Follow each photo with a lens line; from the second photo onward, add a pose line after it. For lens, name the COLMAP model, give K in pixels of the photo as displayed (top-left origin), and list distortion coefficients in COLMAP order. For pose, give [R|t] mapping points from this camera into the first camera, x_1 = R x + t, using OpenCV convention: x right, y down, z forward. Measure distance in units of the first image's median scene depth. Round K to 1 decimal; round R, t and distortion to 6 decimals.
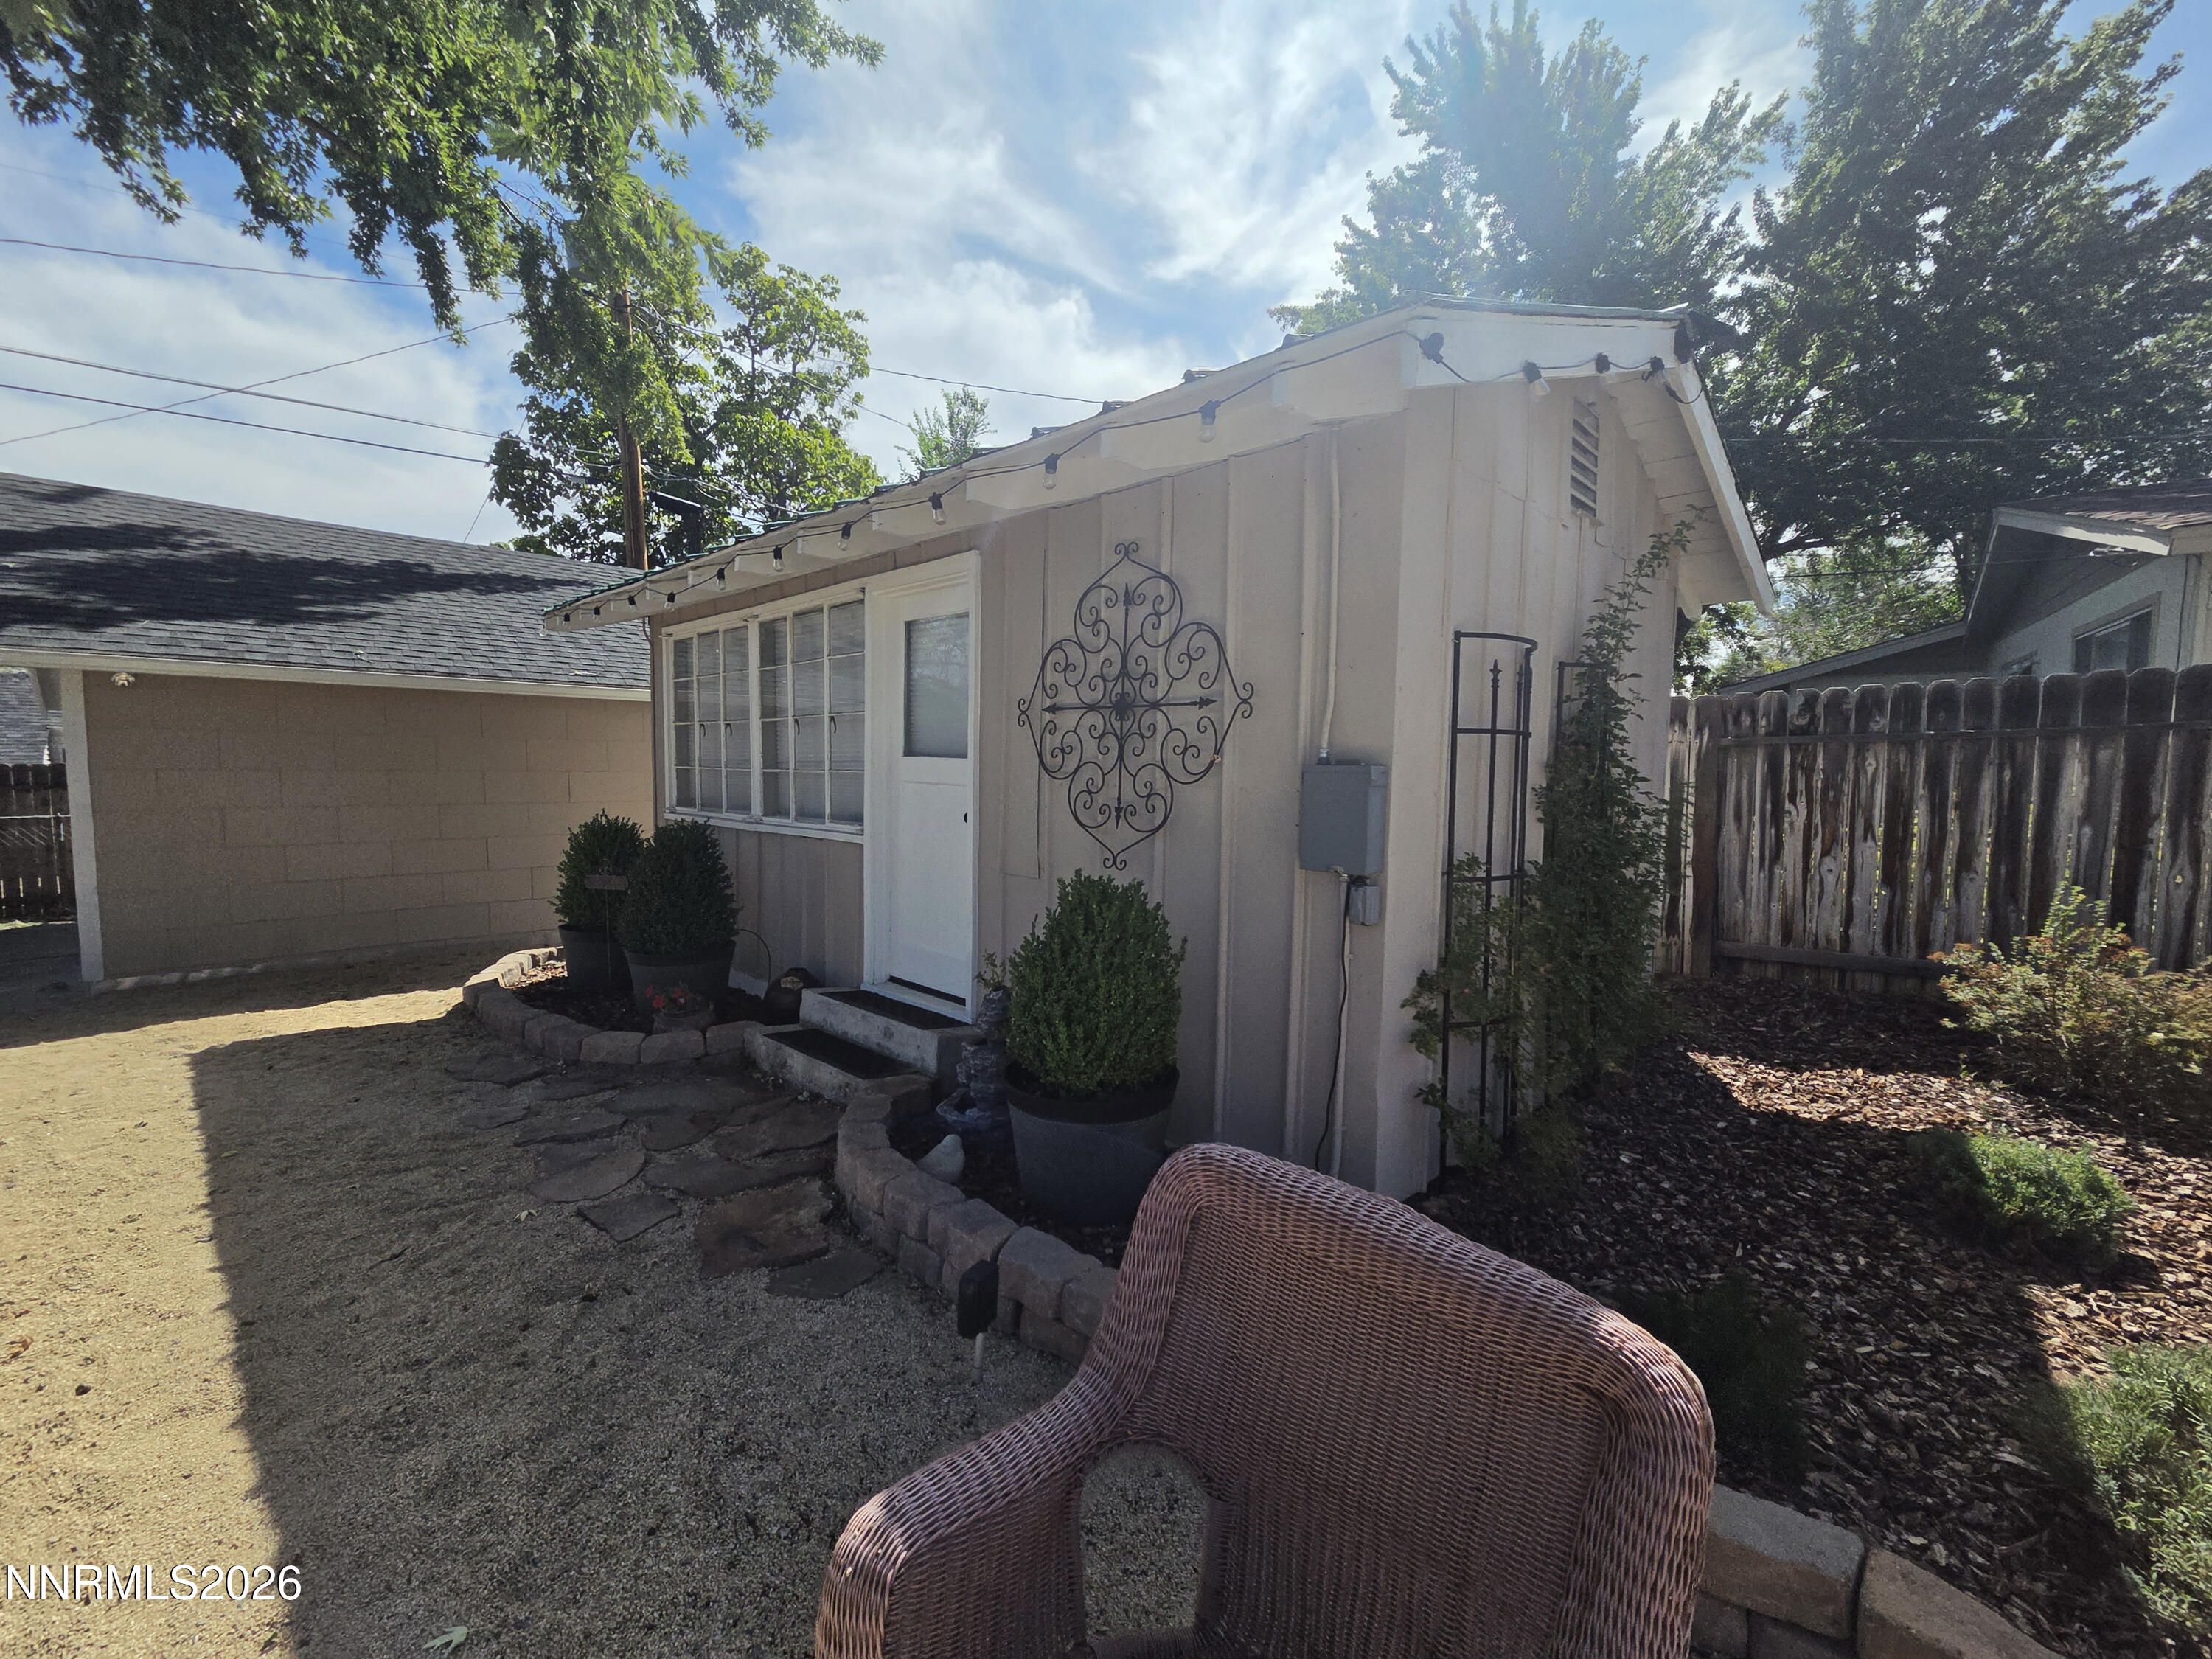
lens RADIAL K [[908.4, 0, 1102.3], [0, 908.4, 831.6], [0, 0, 1]] dist [-0.003501, 0.000508]
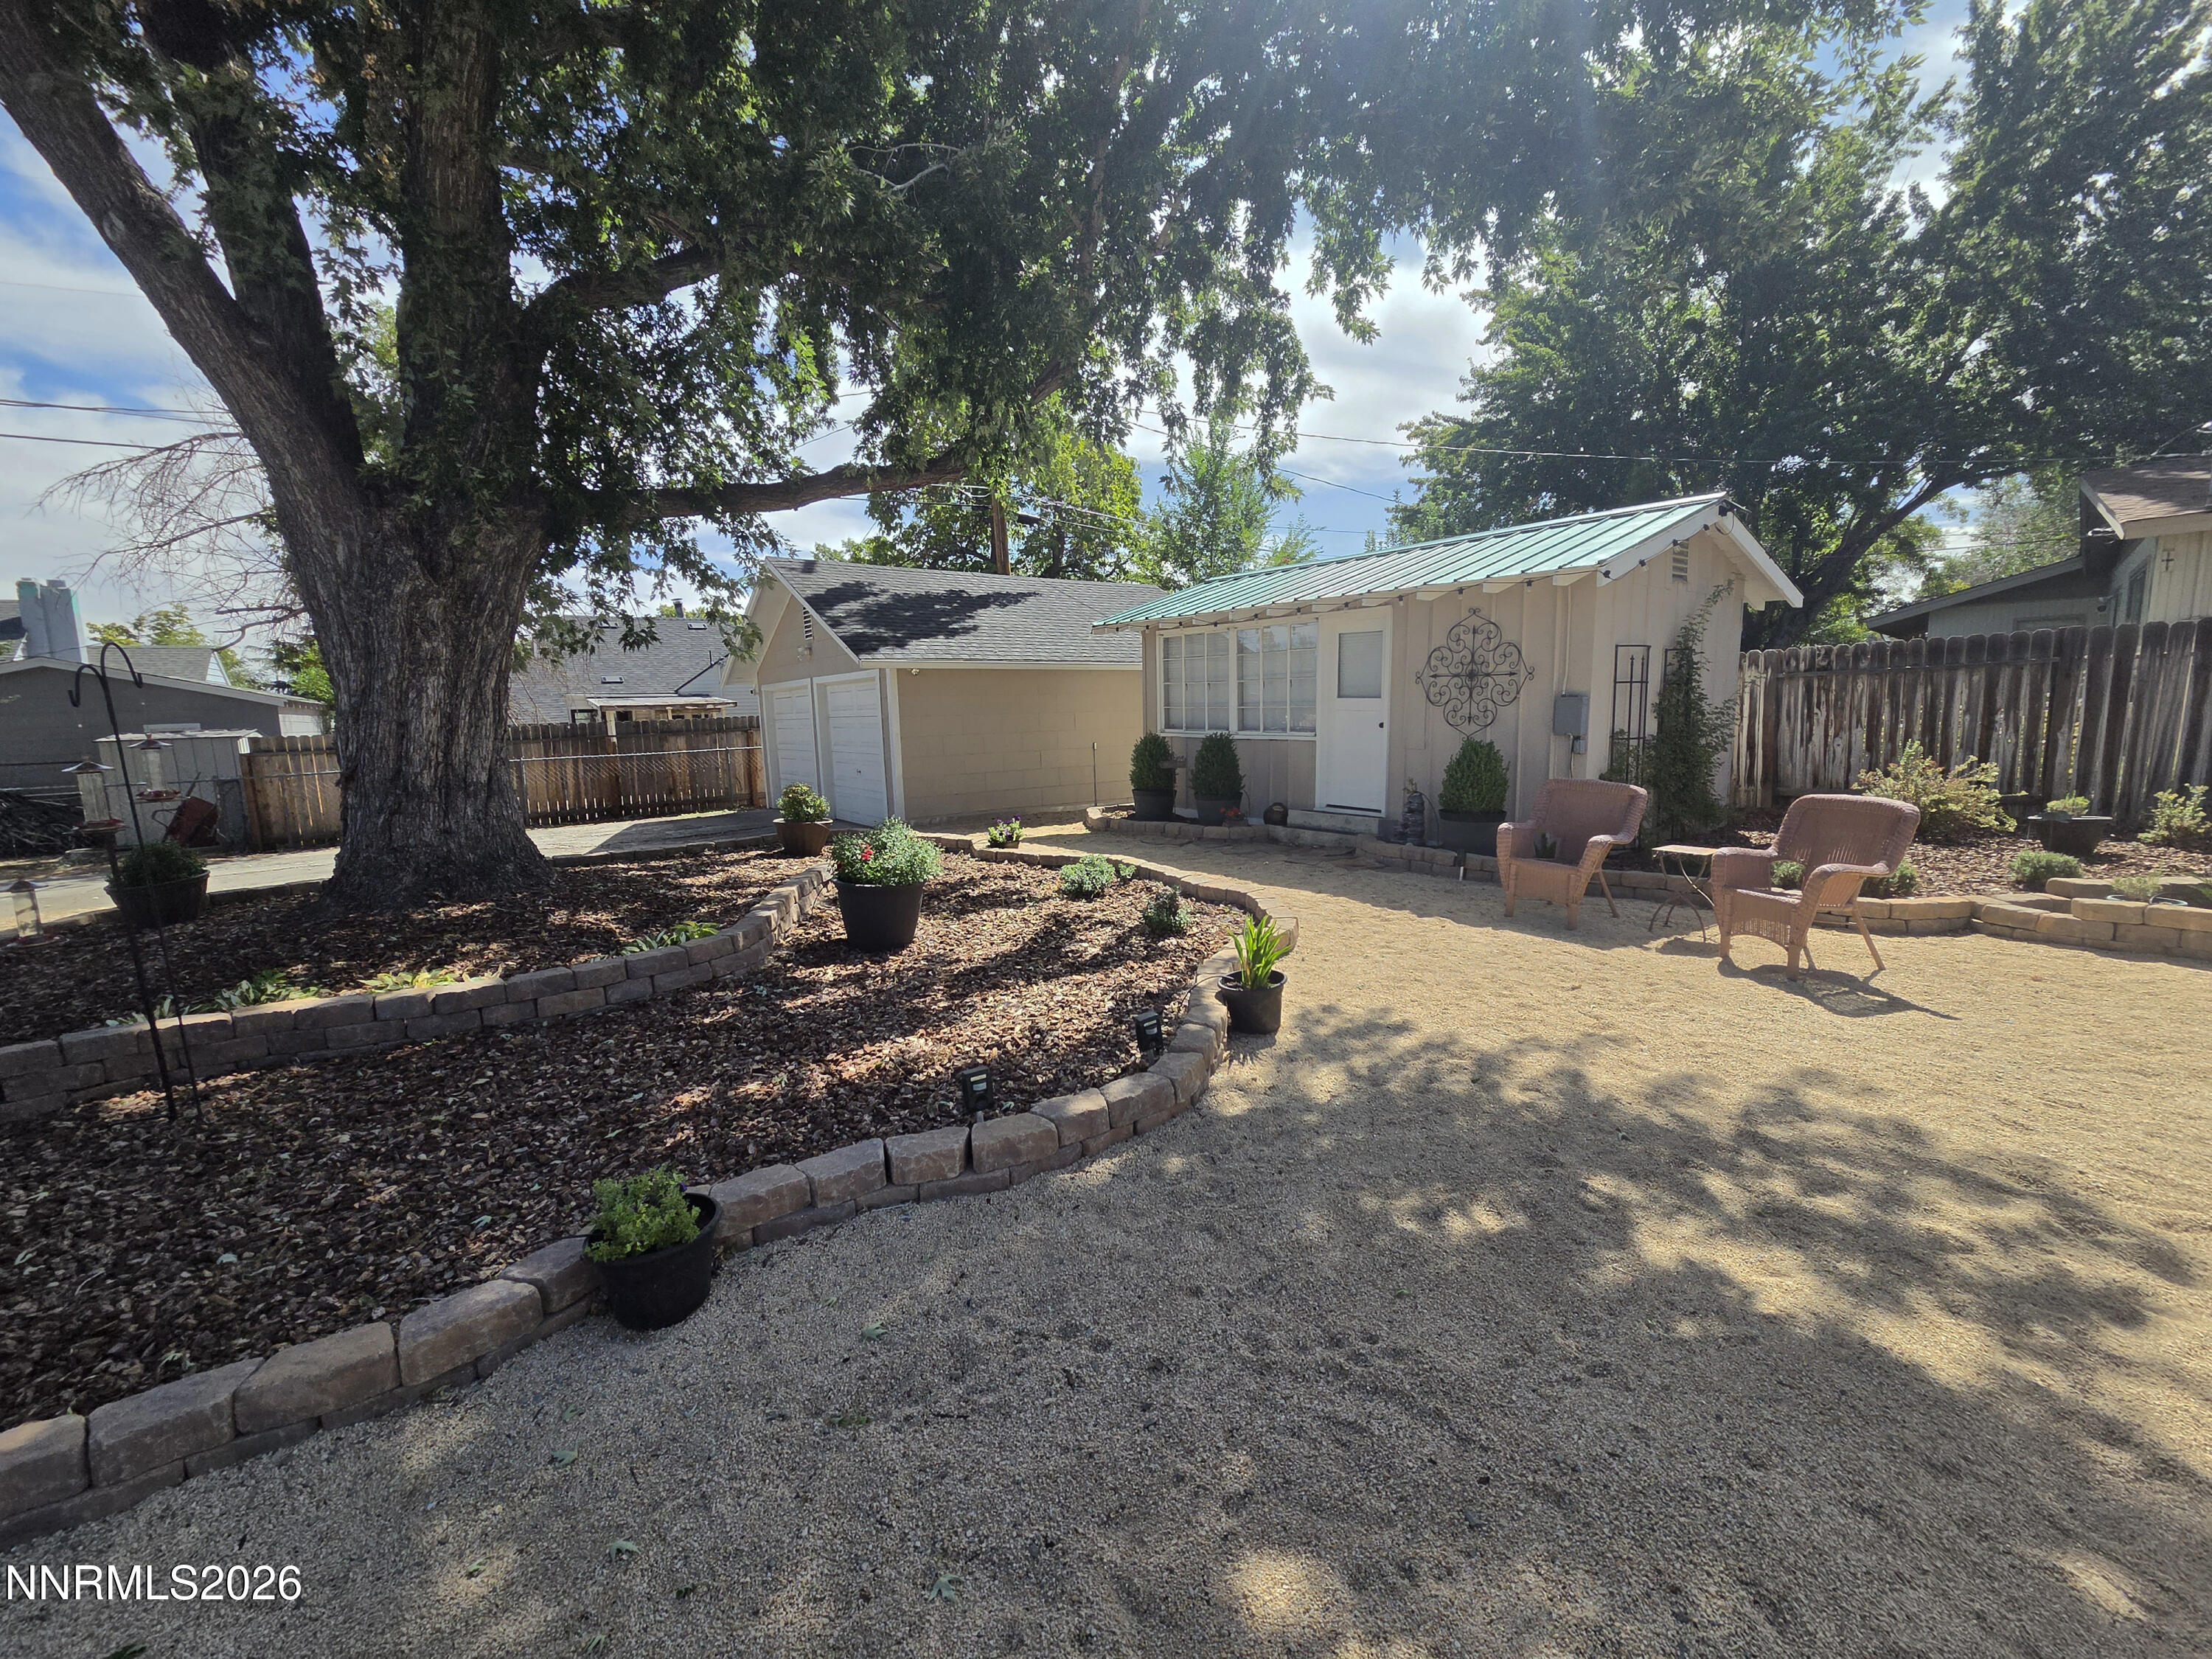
lens RADIAL K [[908.4, 0, 1111.1], [0, 908.4, 823.7], [0, 0, 1]] dist [-0.003501, 0.000508]
pose [[0.988243, -0.010459, -0.152536, -0.370451], [0.019711, 0.998047, 0.059271, 0.063977], [0.151618, -0.061580, 0.986519, -1.035729]]
